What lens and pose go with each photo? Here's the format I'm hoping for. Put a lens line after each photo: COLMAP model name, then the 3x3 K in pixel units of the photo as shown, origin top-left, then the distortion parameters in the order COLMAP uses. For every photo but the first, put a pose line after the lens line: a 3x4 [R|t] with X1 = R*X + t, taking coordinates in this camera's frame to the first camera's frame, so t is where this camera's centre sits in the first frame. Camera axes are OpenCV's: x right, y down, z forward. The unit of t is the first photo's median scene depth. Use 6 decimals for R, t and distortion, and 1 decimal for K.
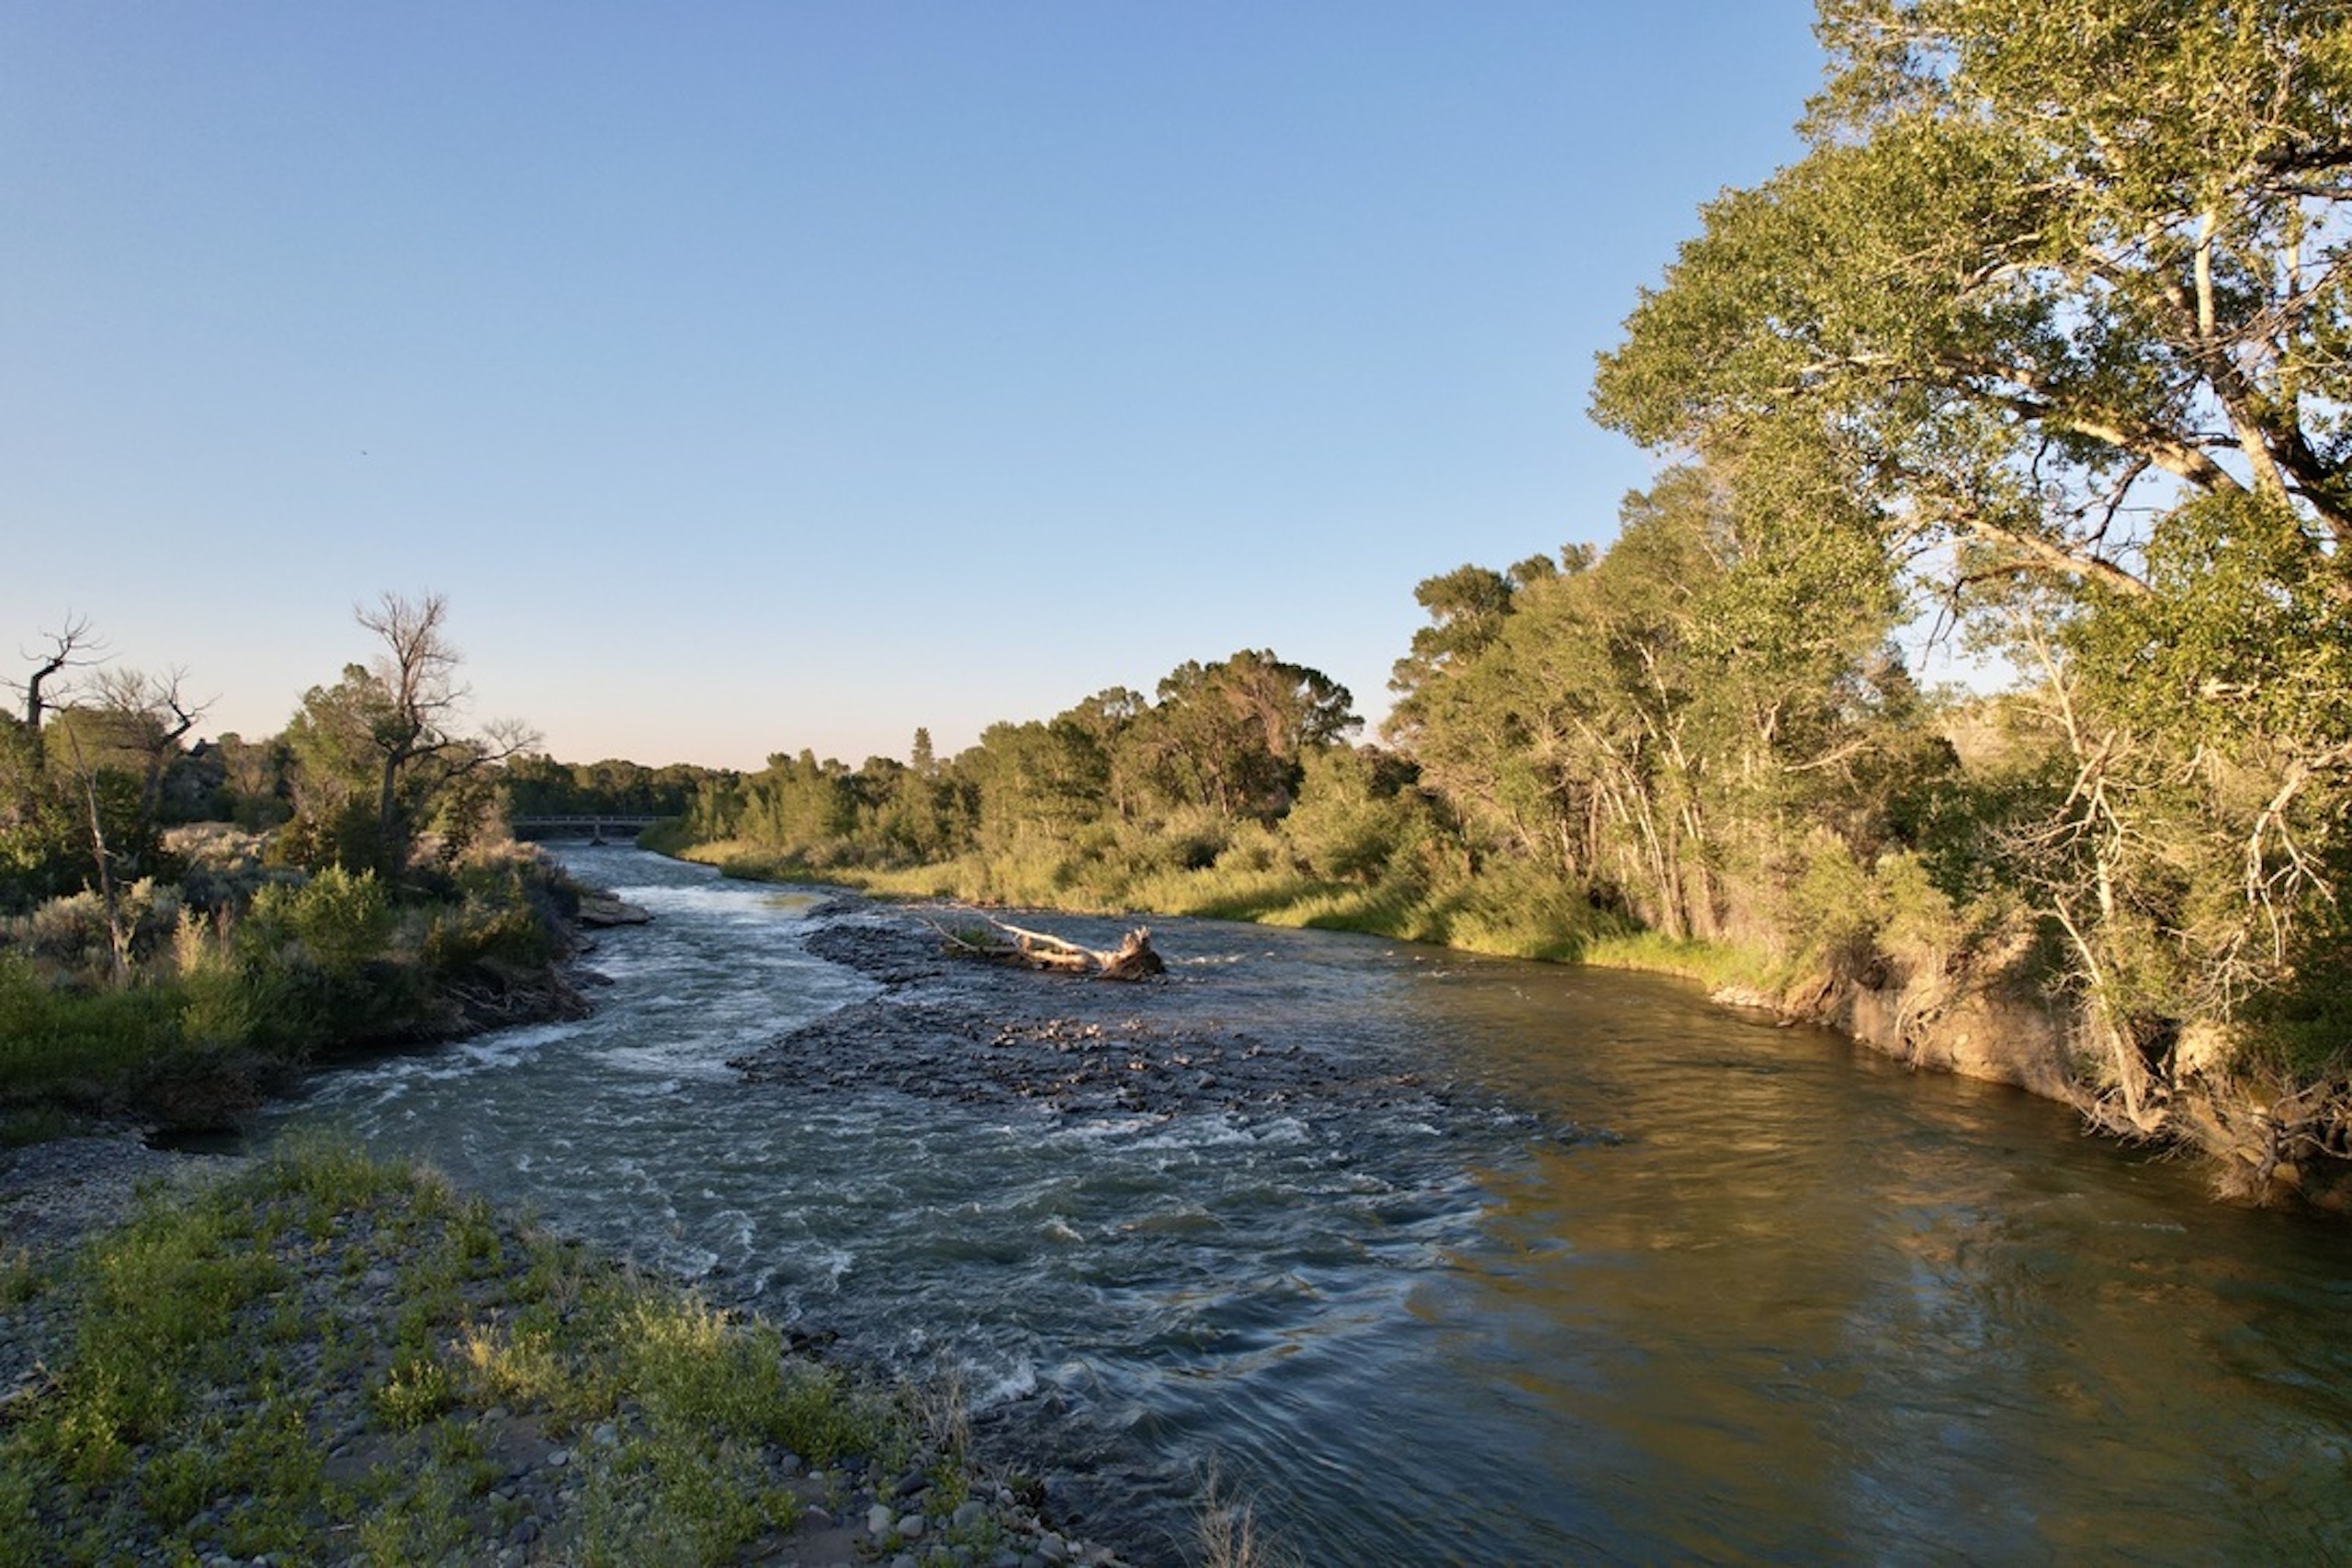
lens RADIAL K [[1495.6, 0, 1181.1], [0, 1495.6, 790.3], [0, 0, 1]] dist [-0.102704, 0.097007]
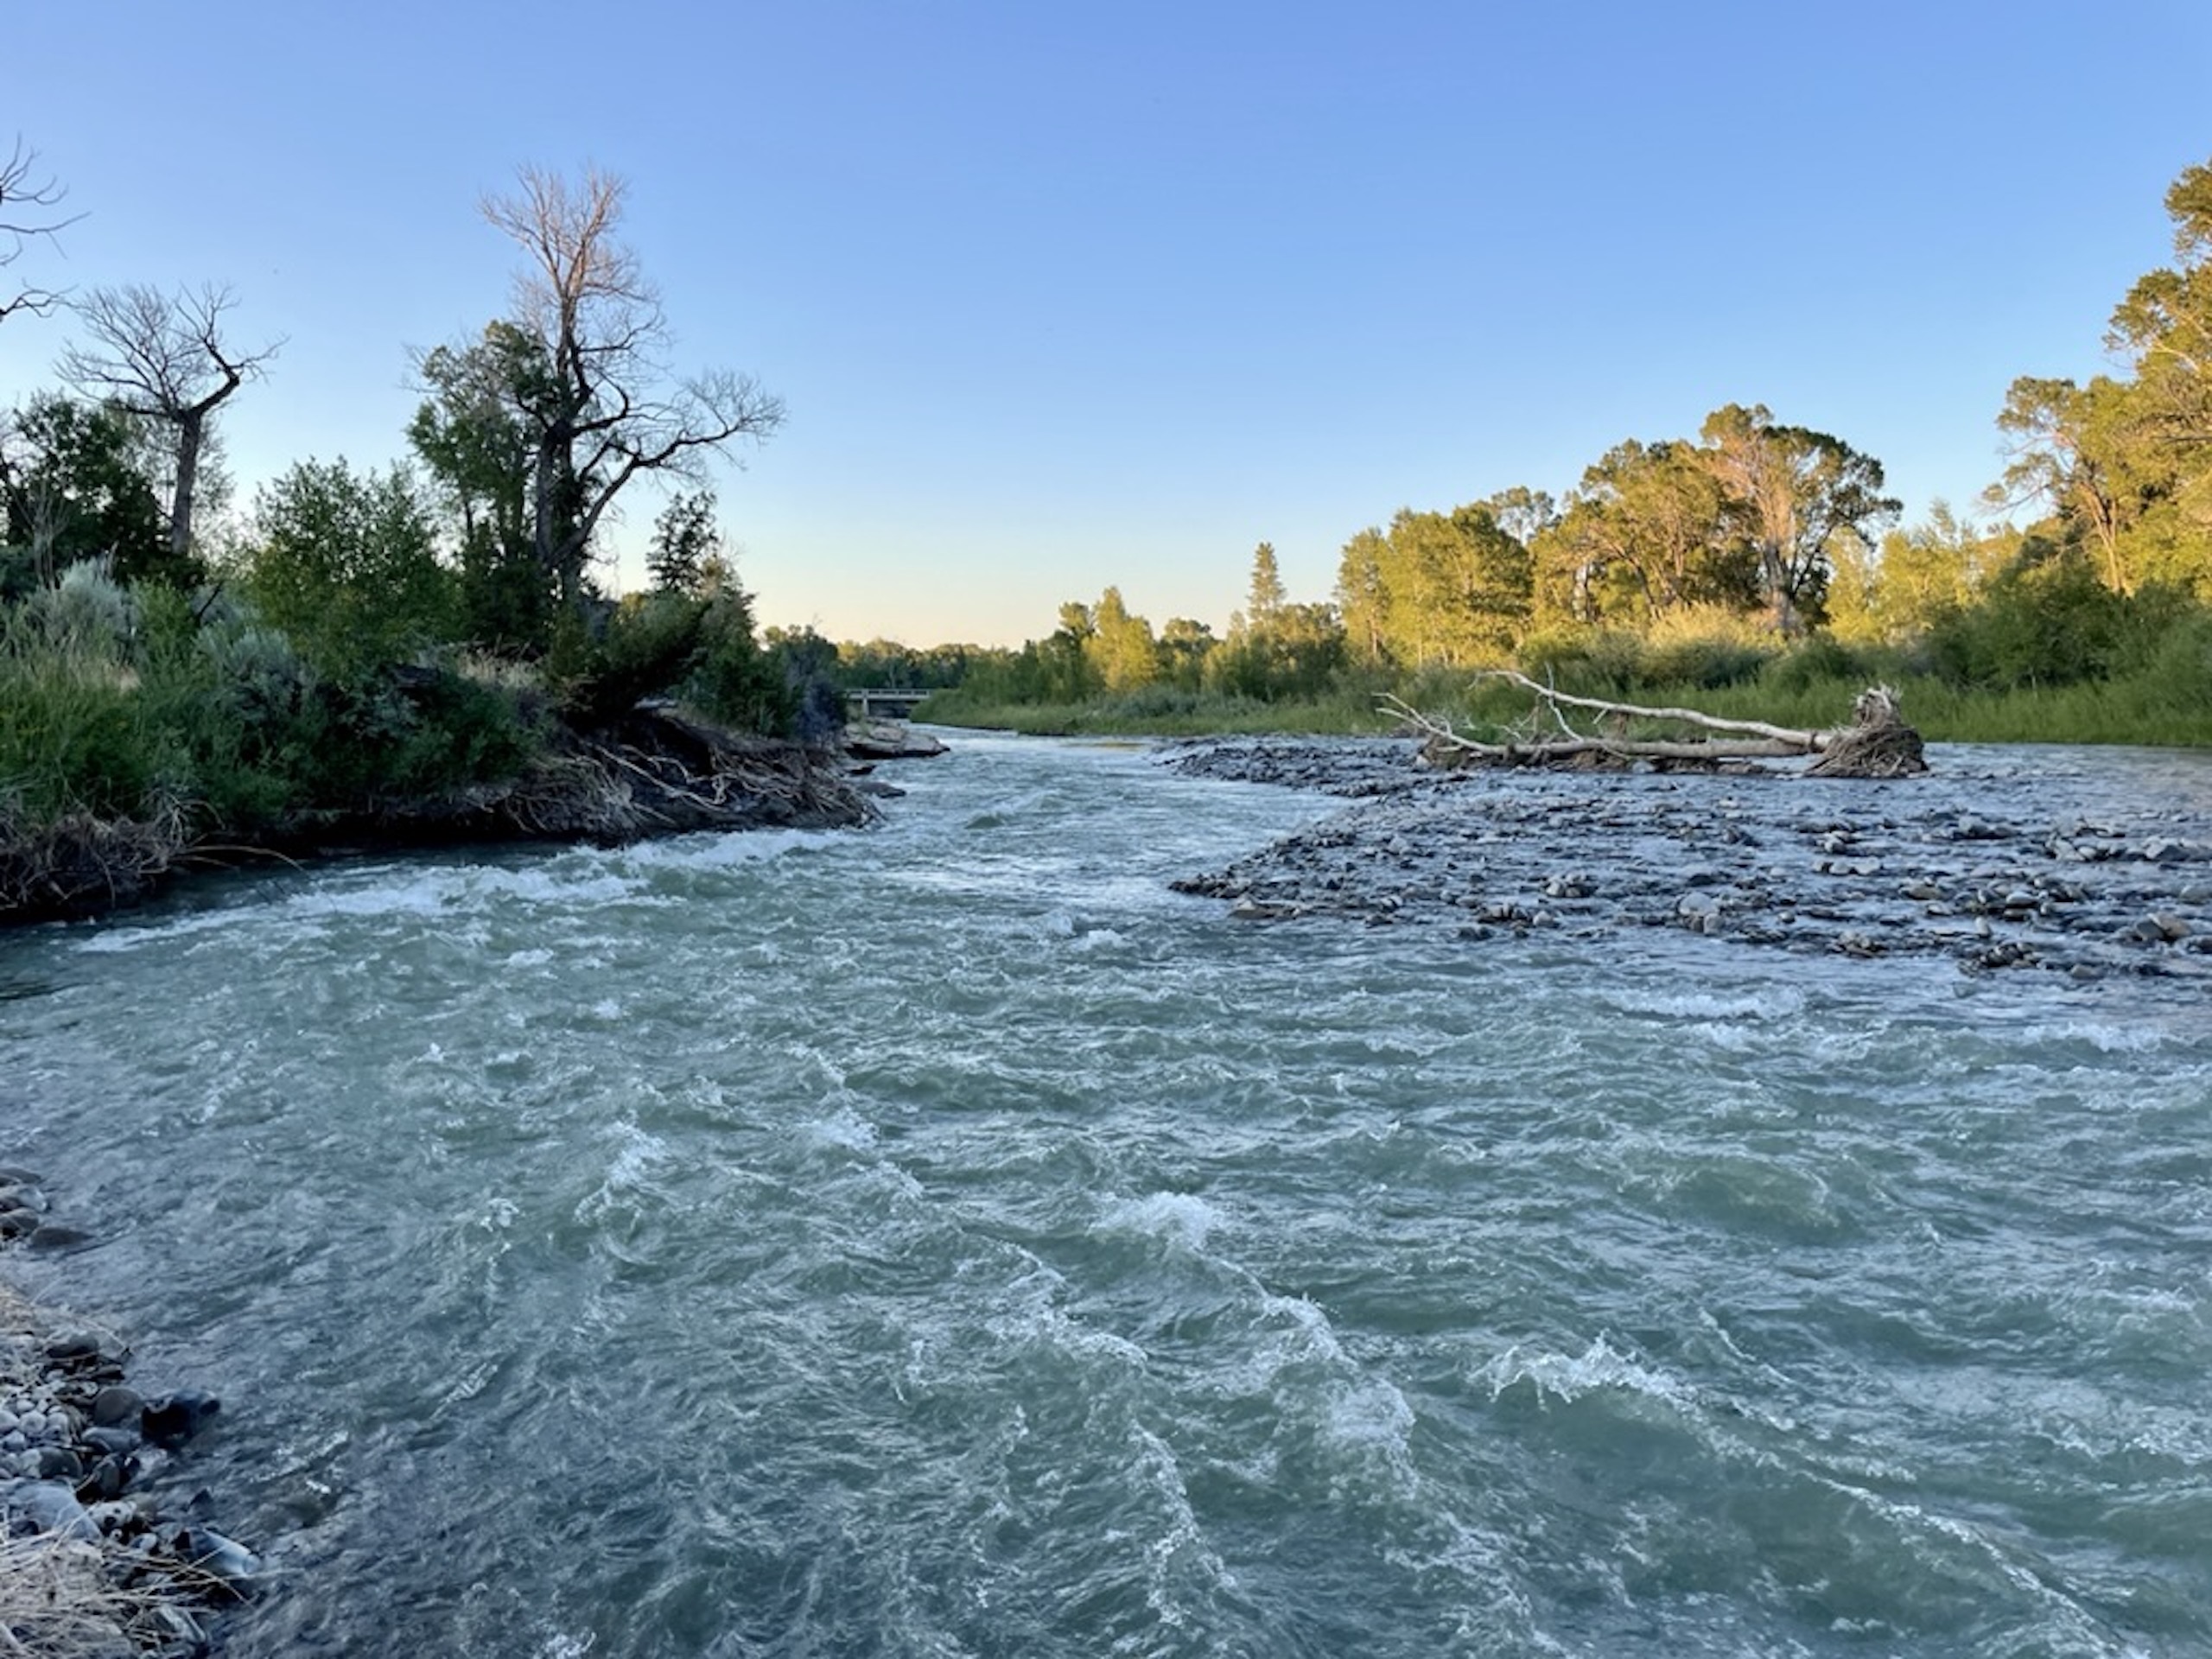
lens RADIAL K [[1639.3, 0, 1079.8], [0, 1639.3, 820.4], [0, 0, 1]] dist [0.089269, -0.116161]
pose [[0.969759, 0.005955, -0.243990, -0.059283], [0.013215, 0.996954, 0.076859, 0.035303], [0.243705, -0.077759, 0.966727, 0.145785]]
